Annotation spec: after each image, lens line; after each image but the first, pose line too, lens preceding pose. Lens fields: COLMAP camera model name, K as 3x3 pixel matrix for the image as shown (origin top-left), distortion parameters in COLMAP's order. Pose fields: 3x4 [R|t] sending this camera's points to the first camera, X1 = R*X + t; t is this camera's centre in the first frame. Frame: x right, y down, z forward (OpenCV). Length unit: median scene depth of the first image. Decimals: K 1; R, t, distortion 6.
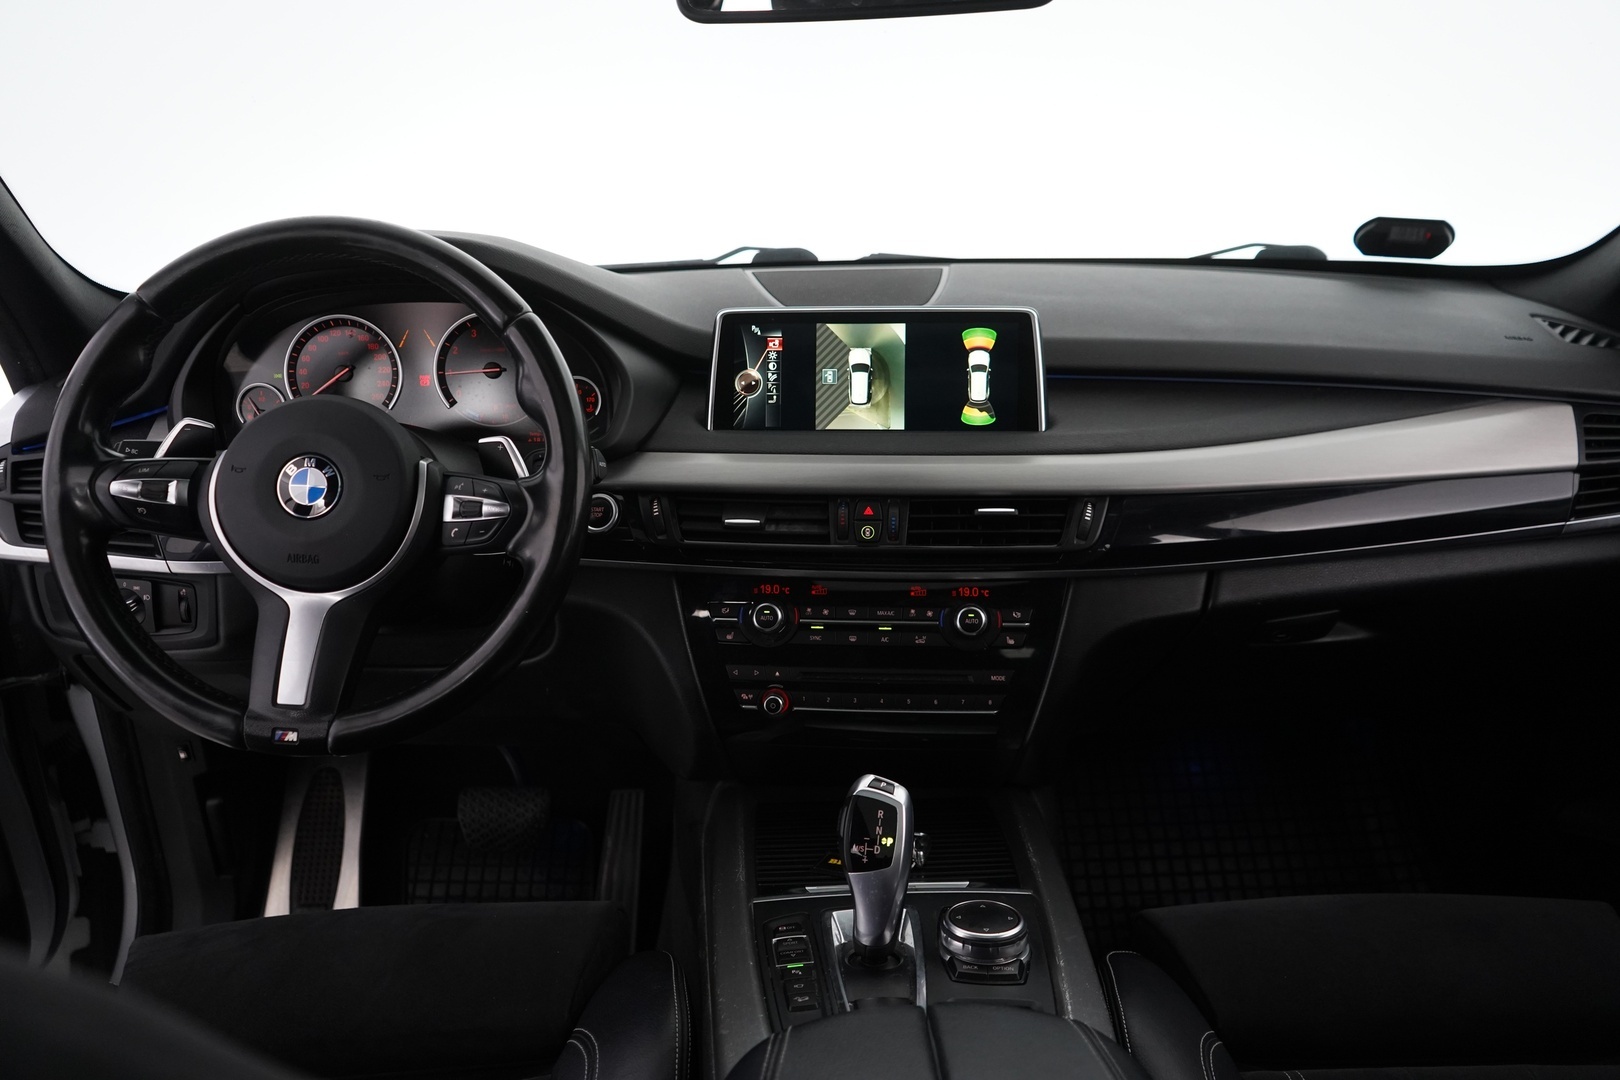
lens RADIAL K [[1307.6, 0, 799.5], [0, 1307.6, 537.3], [0, 0, 1]] dist [-0.010330, 0.010770]
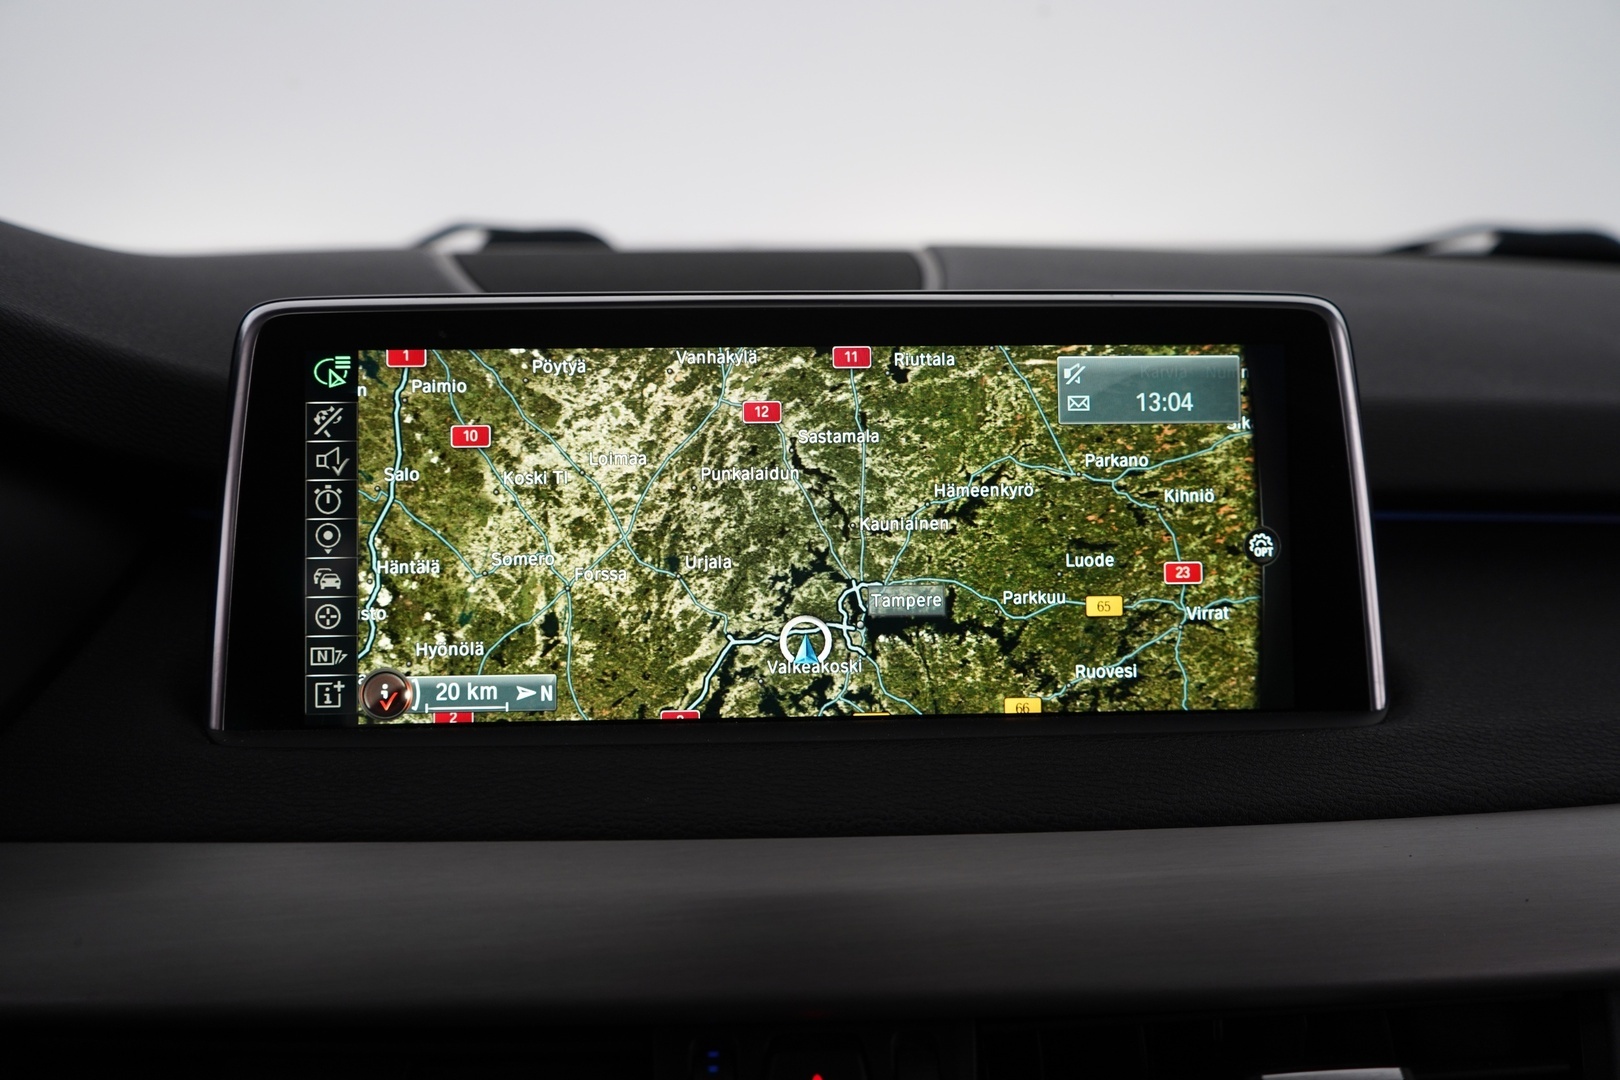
lens RADIAL K [[1307.6, 0, 808.6], [0, 1307.6, 541.1], [0, 0, 1]] dist [-0.010330, 0.010770]
pose [[0.989423, -0.016623, 0.144105, 0.016476], [0.025136, 0.998031, -0.057462, -0.106535], [-0.142866, 0.060477, 0.987893, 0.732798]]
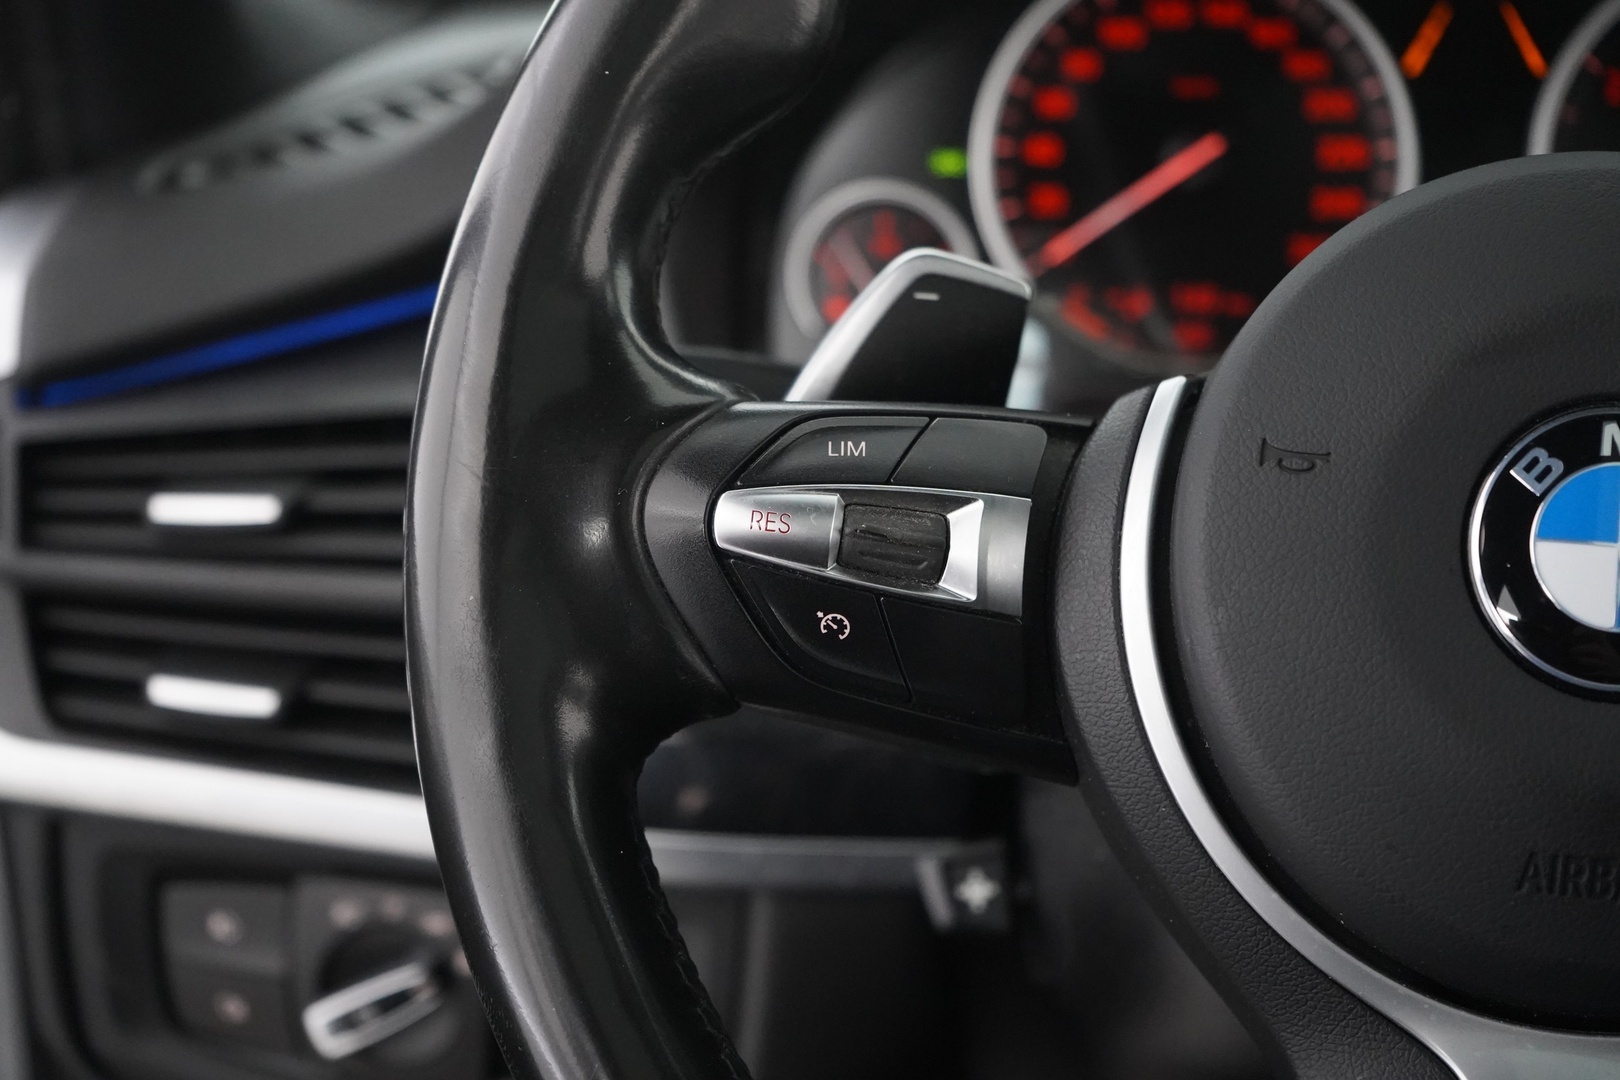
lens RADIAL K [[3056.1, 0, 811.0], [0, 3056.1, 536.6], [0, 0, 1]] dist [-0.042268, 0.000000]
pose [[0.992805, 0.039725, -0.112962, -0.368384], [-0.048636, 0.995824, -0.077256, 0.004439], [0.109422, 0.082194, 0.990591, 0.388004]]
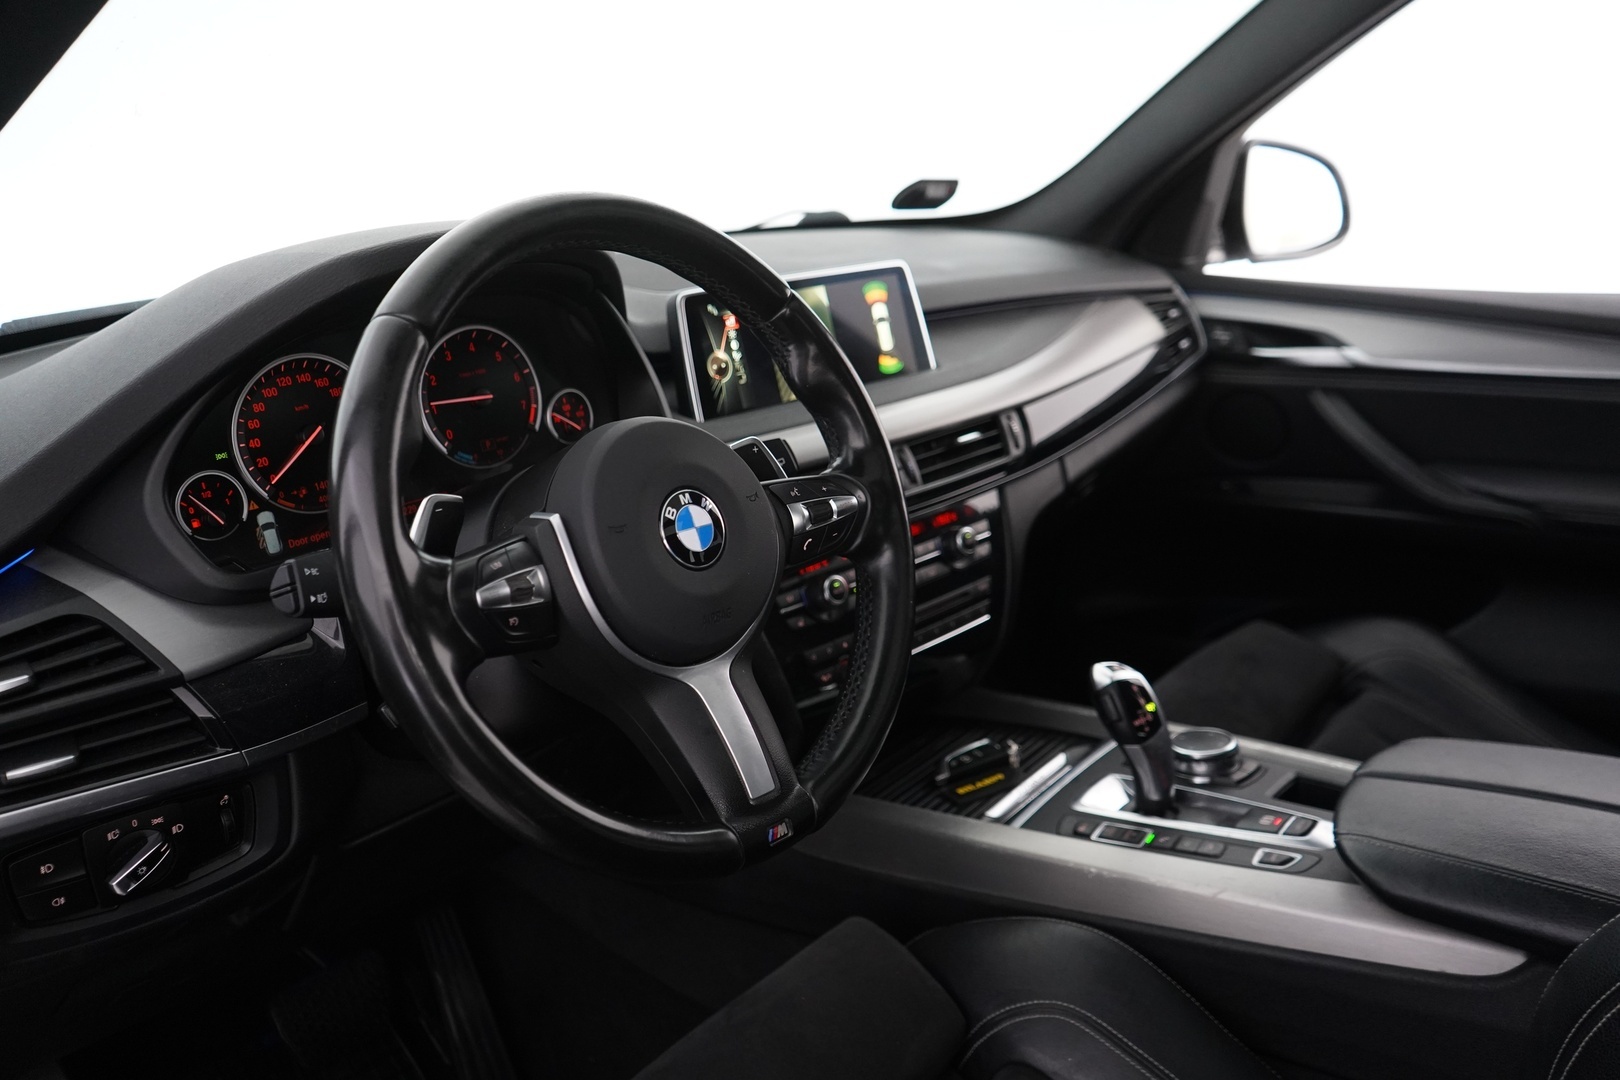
lens RADIAL K [[1307.6, 0, 809.7], [0, 1307.6, 525.9], [0, 0, 1]] dist [-0.010330, 0.010770]
pose [[0.644359, -0.231328, 0.728895, -0.736544], [0.249928, 0.964512, 0.085163, -0.073222], [-0.722729, 0.127296, 0.679308, 0.335865]]
